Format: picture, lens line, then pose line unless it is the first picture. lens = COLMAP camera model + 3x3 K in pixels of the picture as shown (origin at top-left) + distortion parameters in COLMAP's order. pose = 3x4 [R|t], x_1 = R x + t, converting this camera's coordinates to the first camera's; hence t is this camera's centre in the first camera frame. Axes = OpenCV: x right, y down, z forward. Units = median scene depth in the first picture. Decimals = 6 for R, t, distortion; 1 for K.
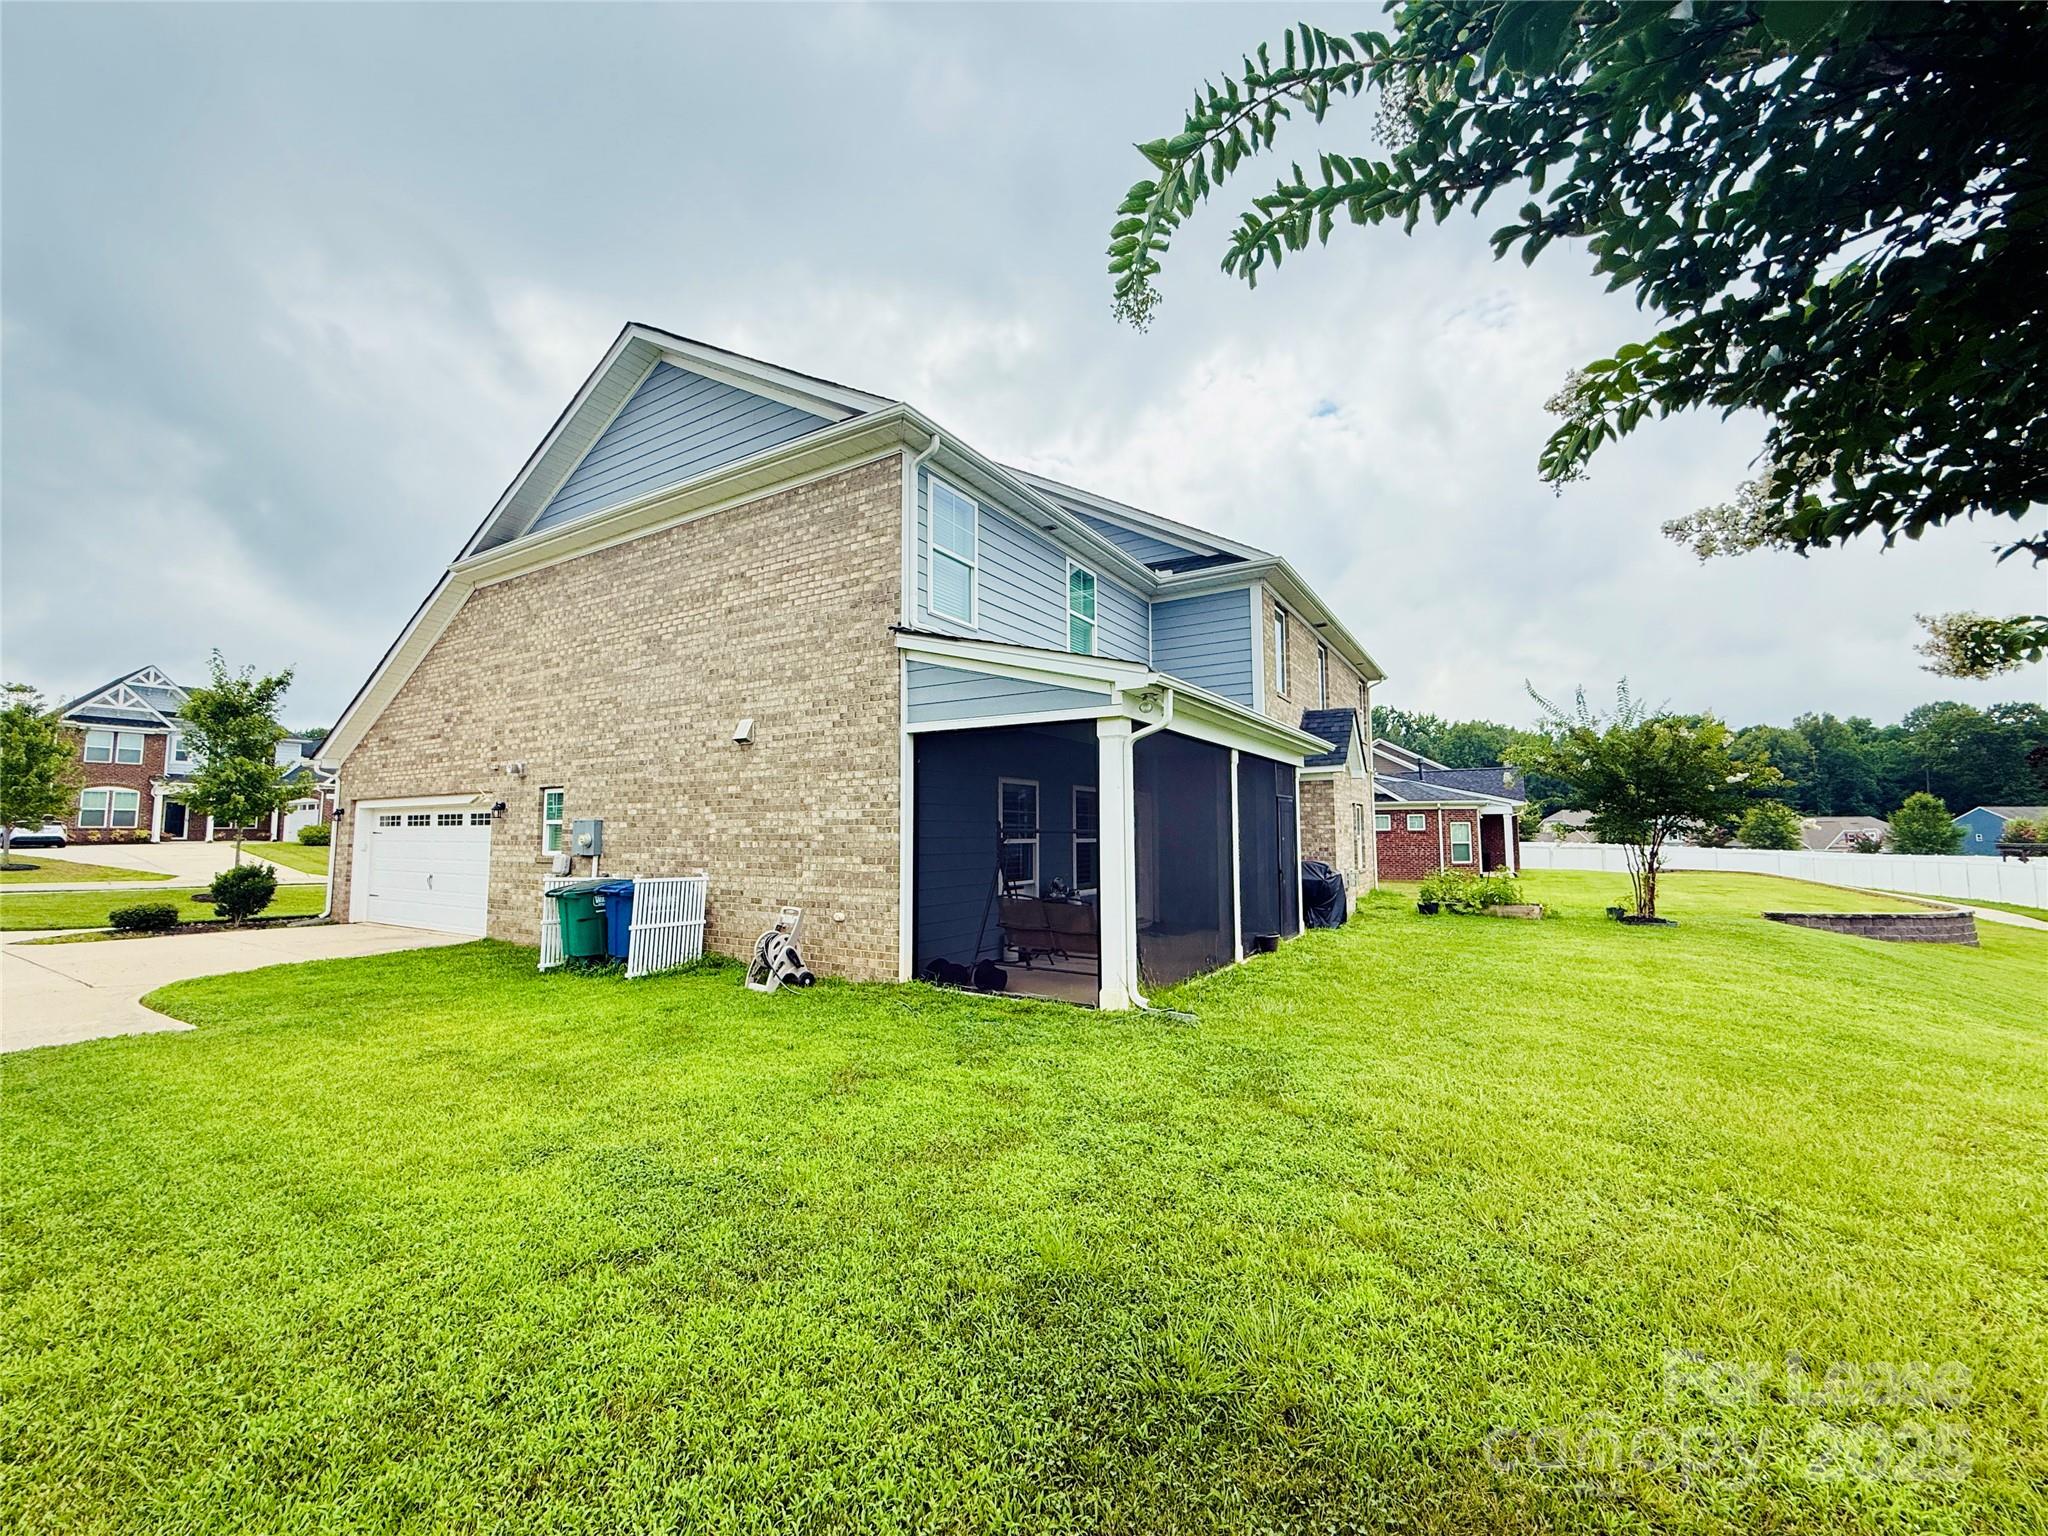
lens RADIAL K [[823.2, 0, 1023.1], [0, 823.2, 762.3], [0, 0, 1]] dist [-0.000128, 0.000886]
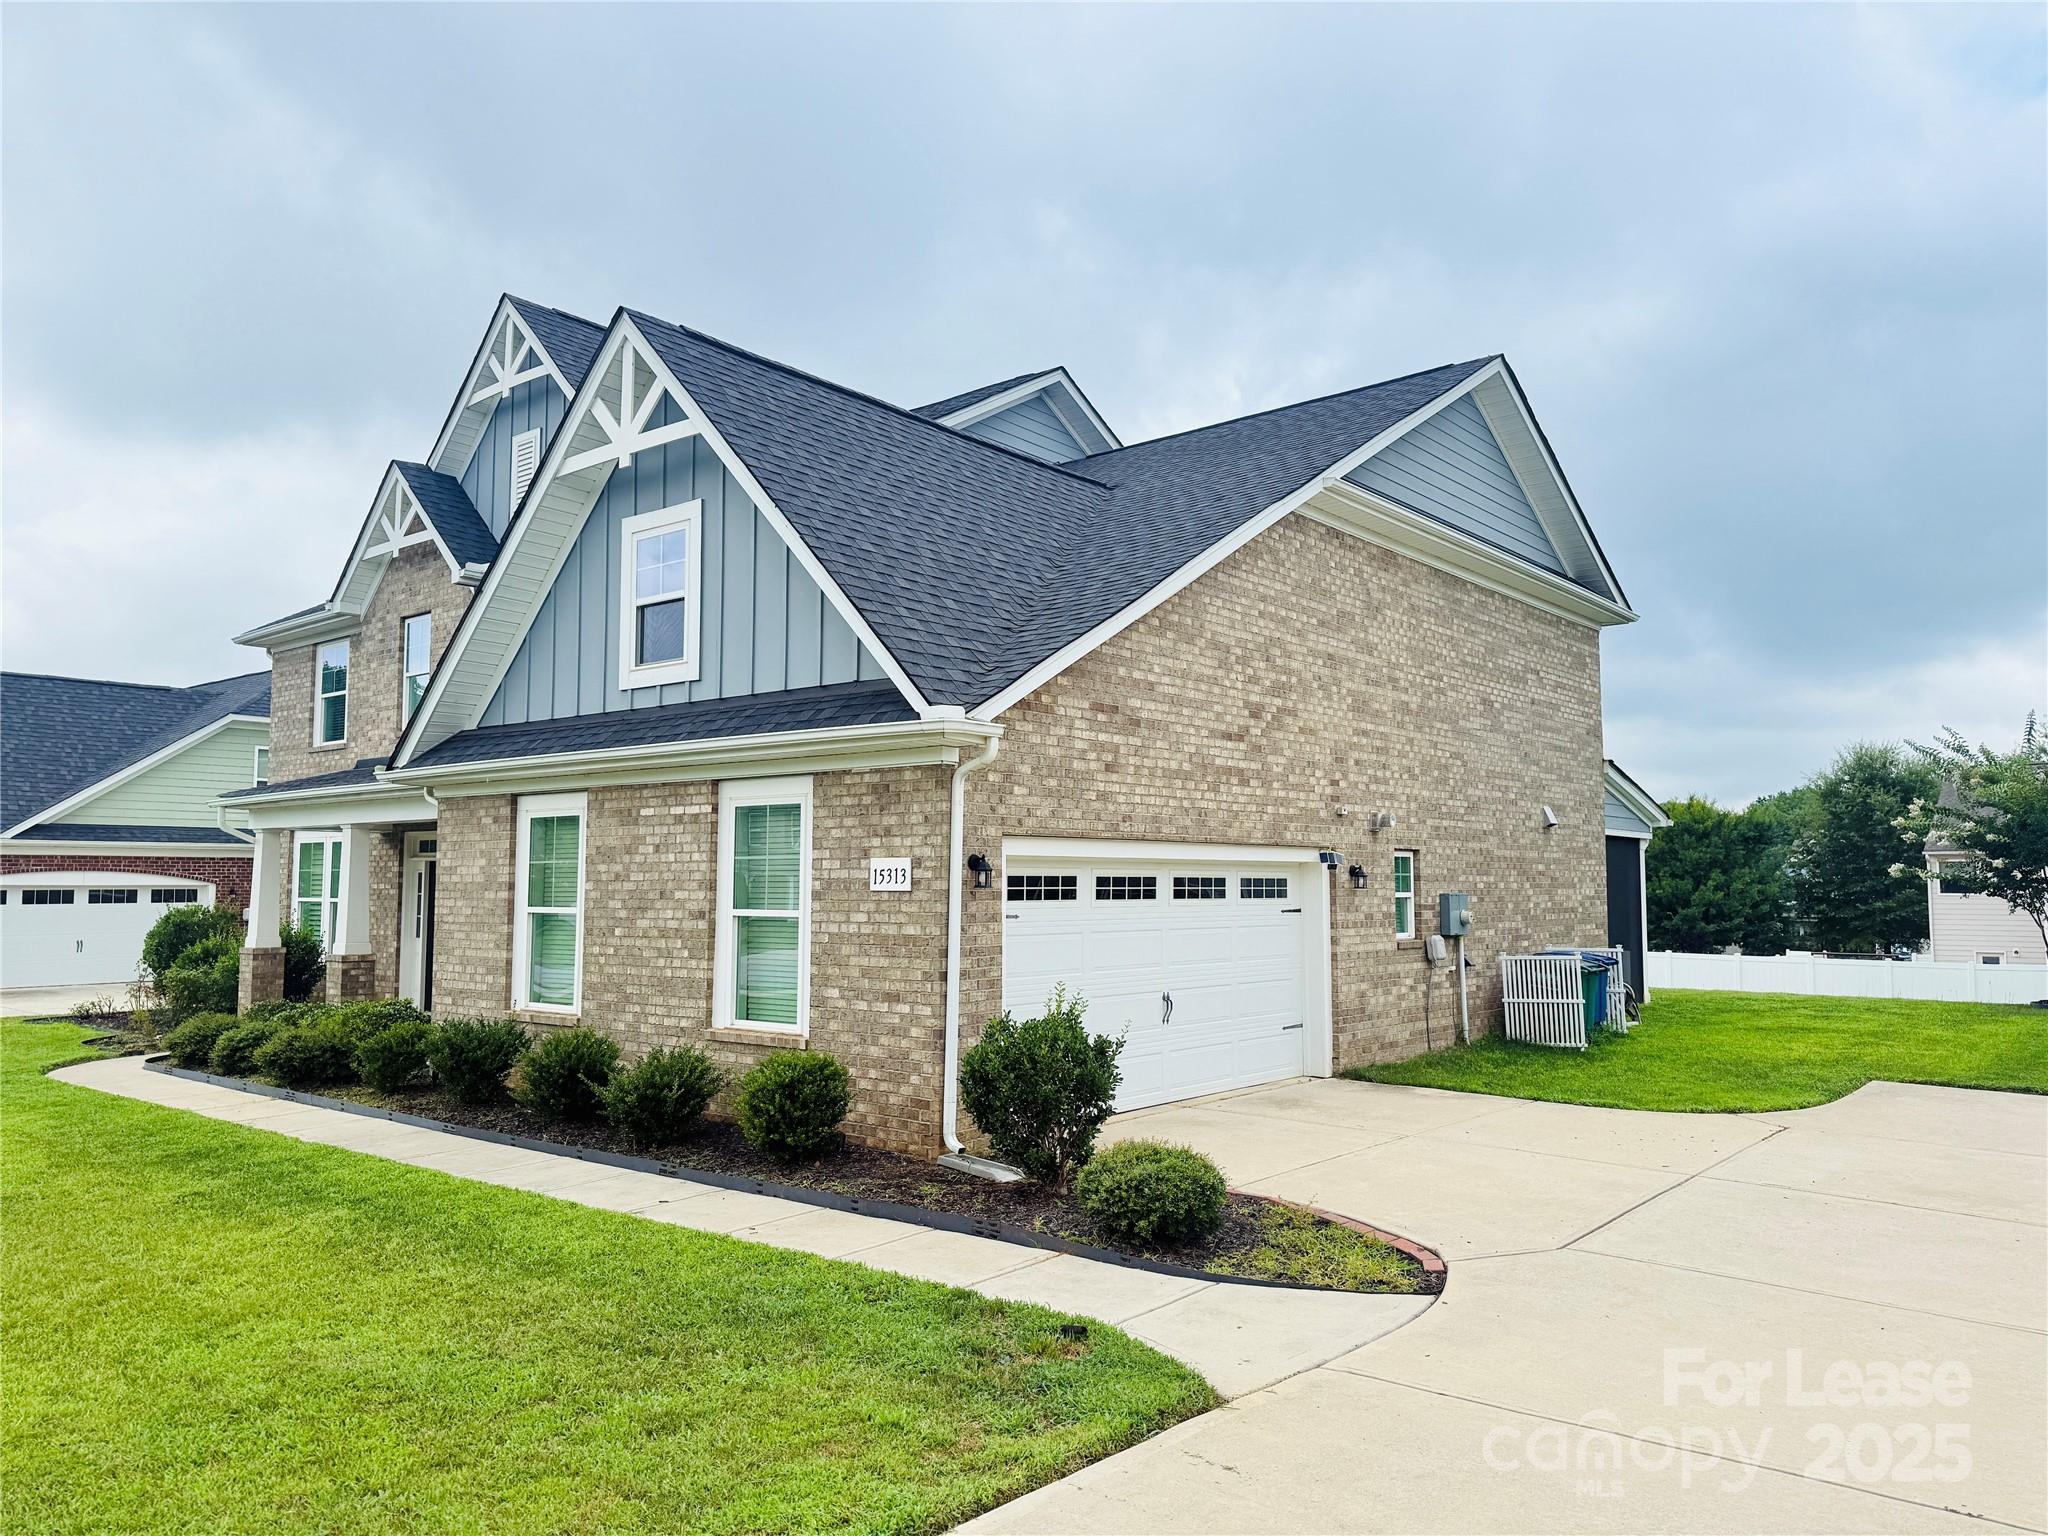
lens RADIAL K [[1432.0, 0, 1026.7], [0, 1432.0, 757.3], [0, 0, 1]] dist [-0.009952, -0.006156]
pose [[0.145952, 0.100199, 0.984204, -1.898313], [-0.075728, 0.993070, -0.089872, 0.089400], [-0.986389, -0.061414, 0.152528, 1.122743]]
